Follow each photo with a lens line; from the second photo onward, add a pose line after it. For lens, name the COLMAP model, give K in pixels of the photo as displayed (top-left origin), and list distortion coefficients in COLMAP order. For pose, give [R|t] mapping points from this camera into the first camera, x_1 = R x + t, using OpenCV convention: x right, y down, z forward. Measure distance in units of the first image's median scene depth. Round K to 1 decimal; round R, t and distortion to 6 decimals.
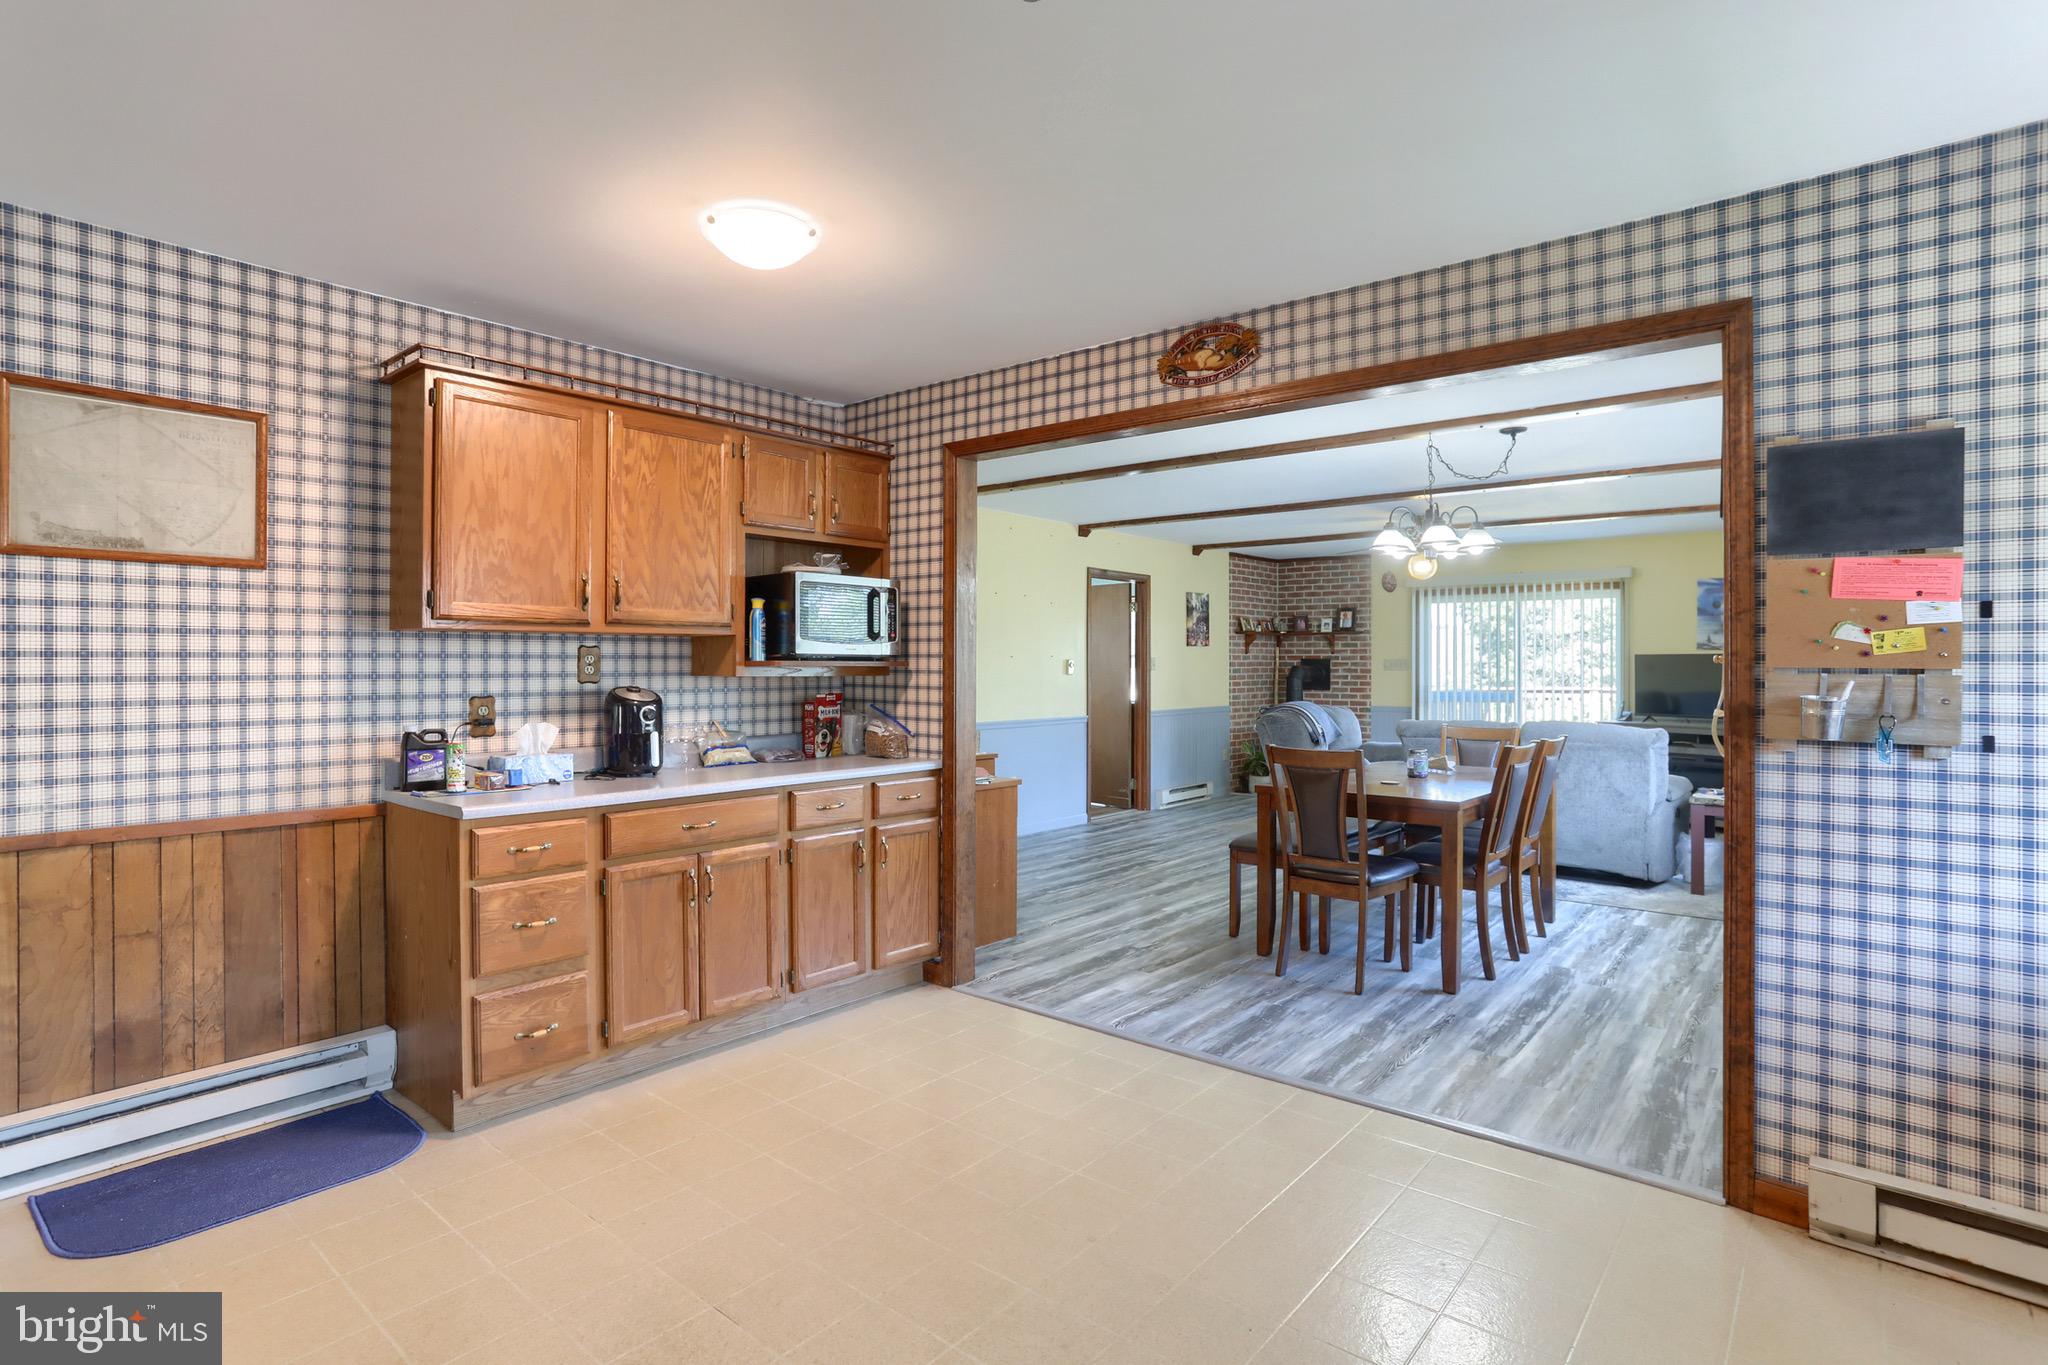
lens RADIAL K [[988.9, 0, 1044.0], [0, 988.9, 670.2], [0, 0, 1]] dist [-0.044055, 0.016789]
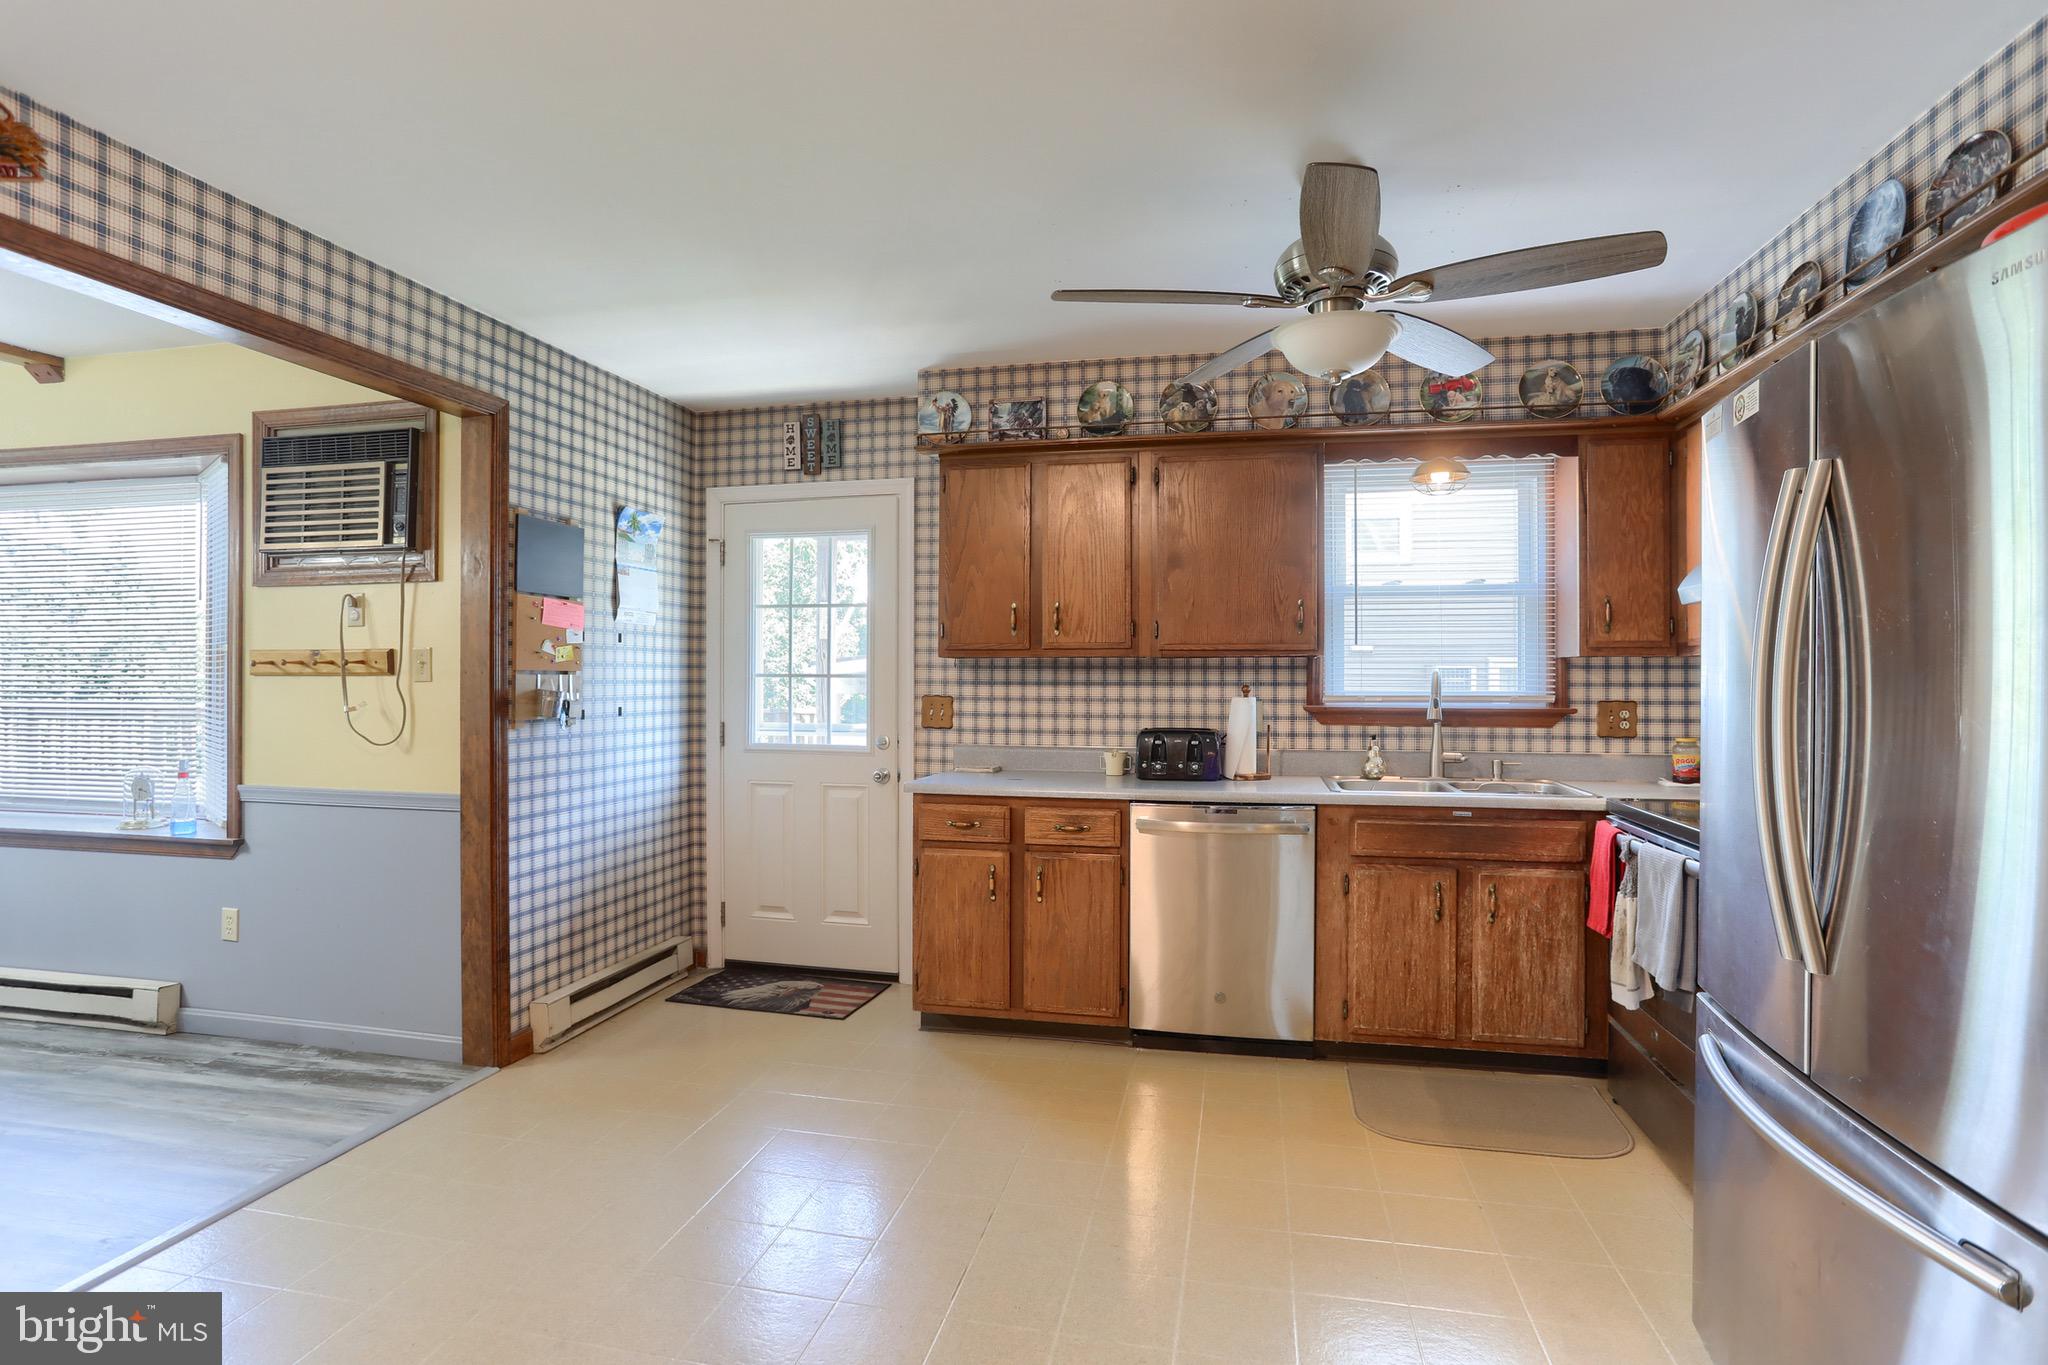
lens RADIAL K [[988.9, 0, 1041.6], [0, 988.9, 675.7], [0, 0, 1]] dist [-0.044055, 0.016789]
pose [[-0.462225, -0.007262, 0.886733, -0.390368], [0.001549, 0.999958, 0.008997, -0.002752], [-0.886761, 0.005532, -0.462195, 0.443679]]
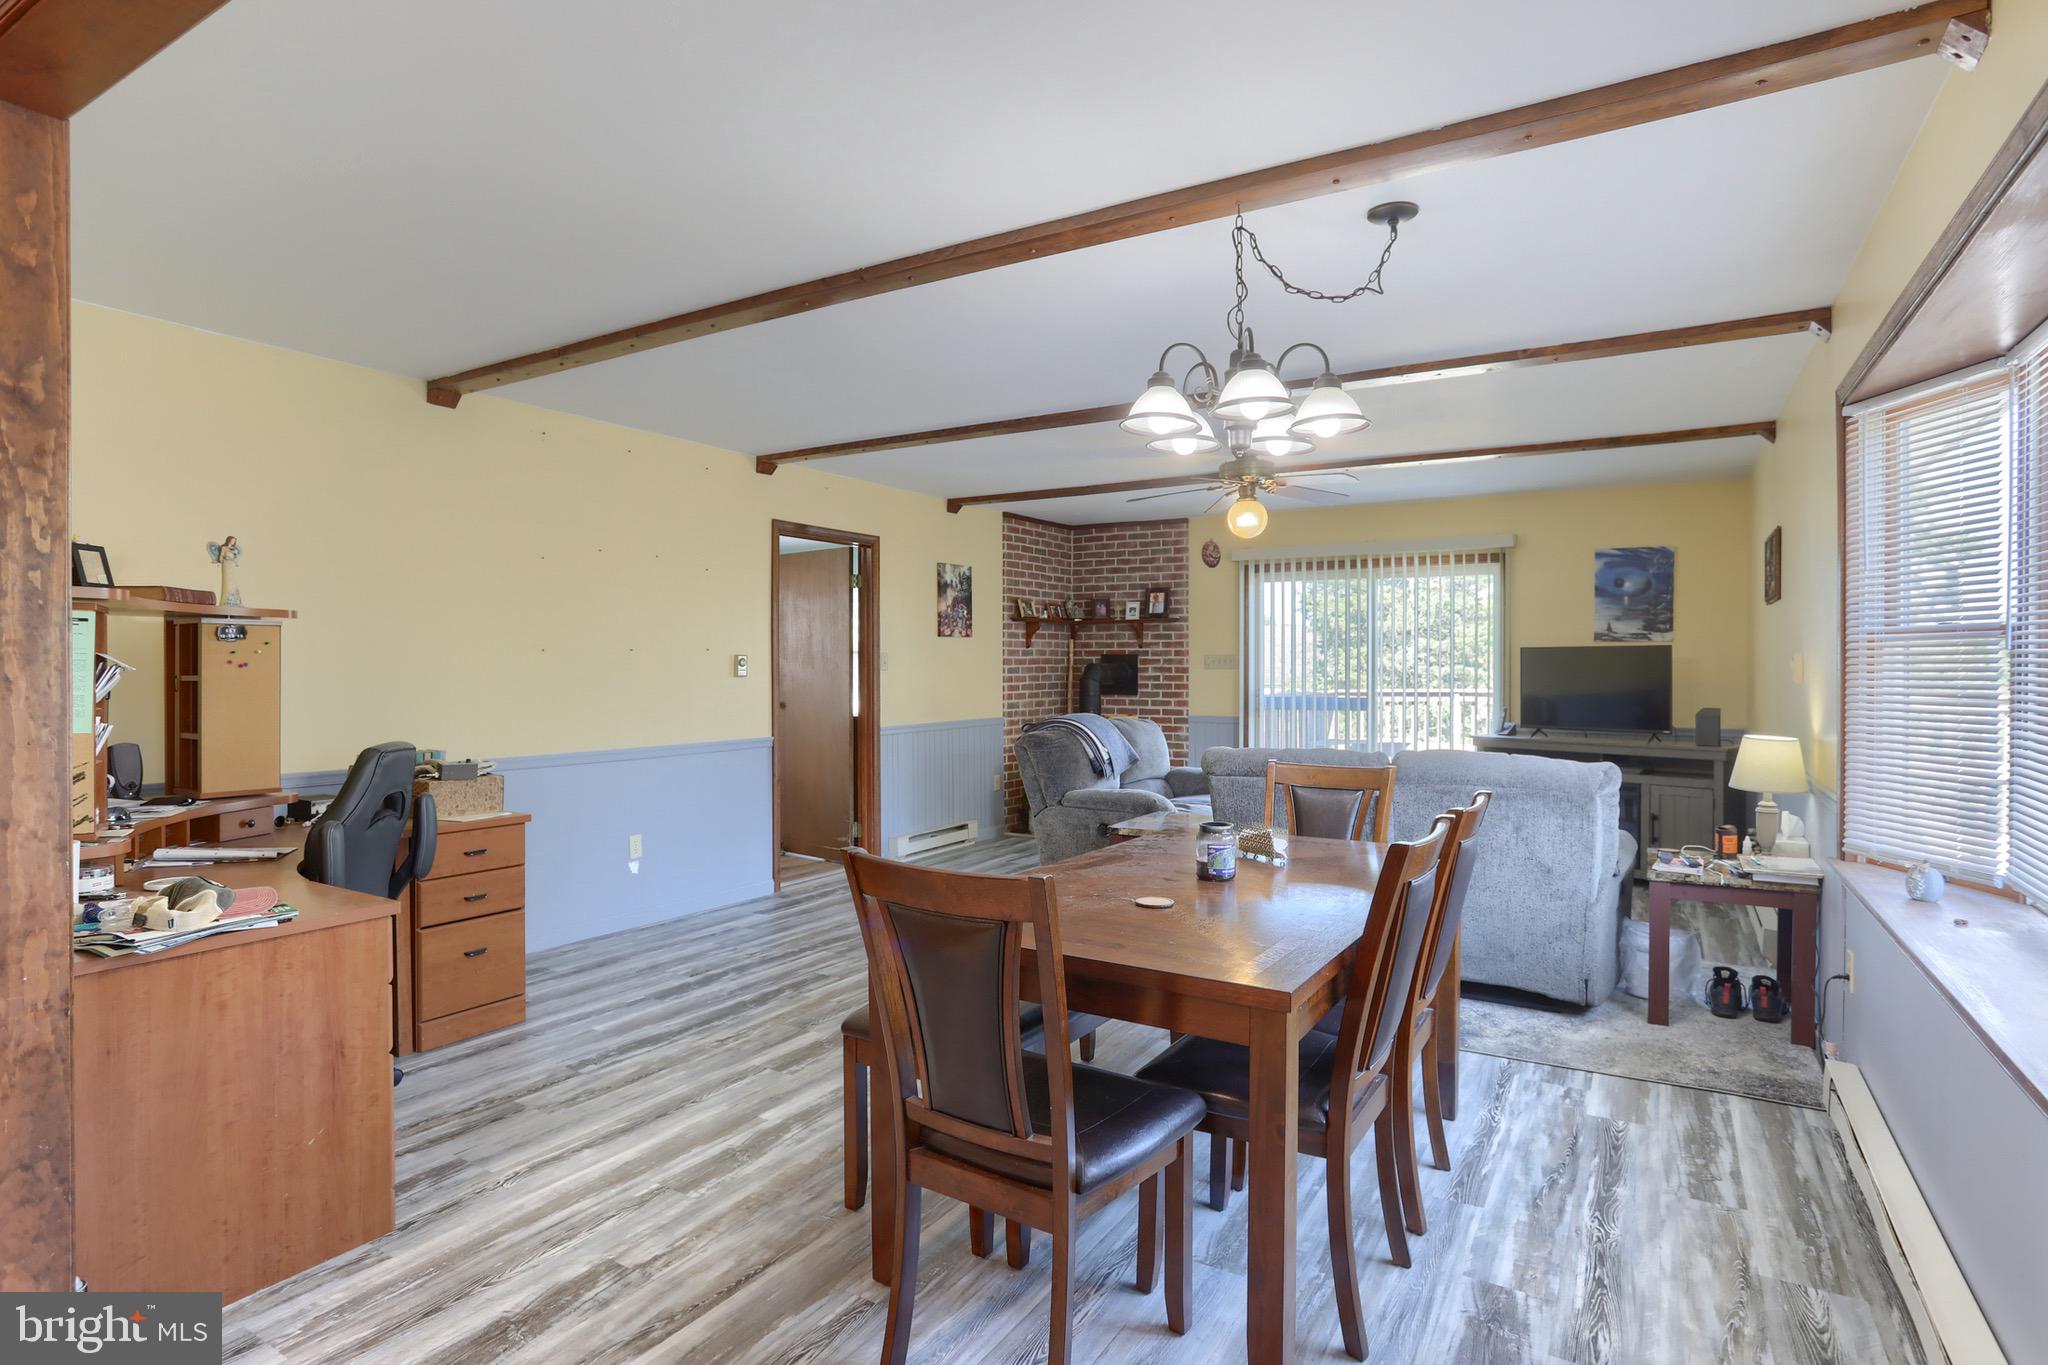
lens RADIAL K [[1028.4, 0, 1015.4], [0, 1028.4, 688.7], [0, 0, 1]] dist [-0.056067, 0.016441]
pose [[0.991698, -0.005642, 0.128464, 0.192625], [0.003248, 0.999817, 0.018842, -0.000323], [-0.128546, -0.018268, 0.991535, 0.449054]]
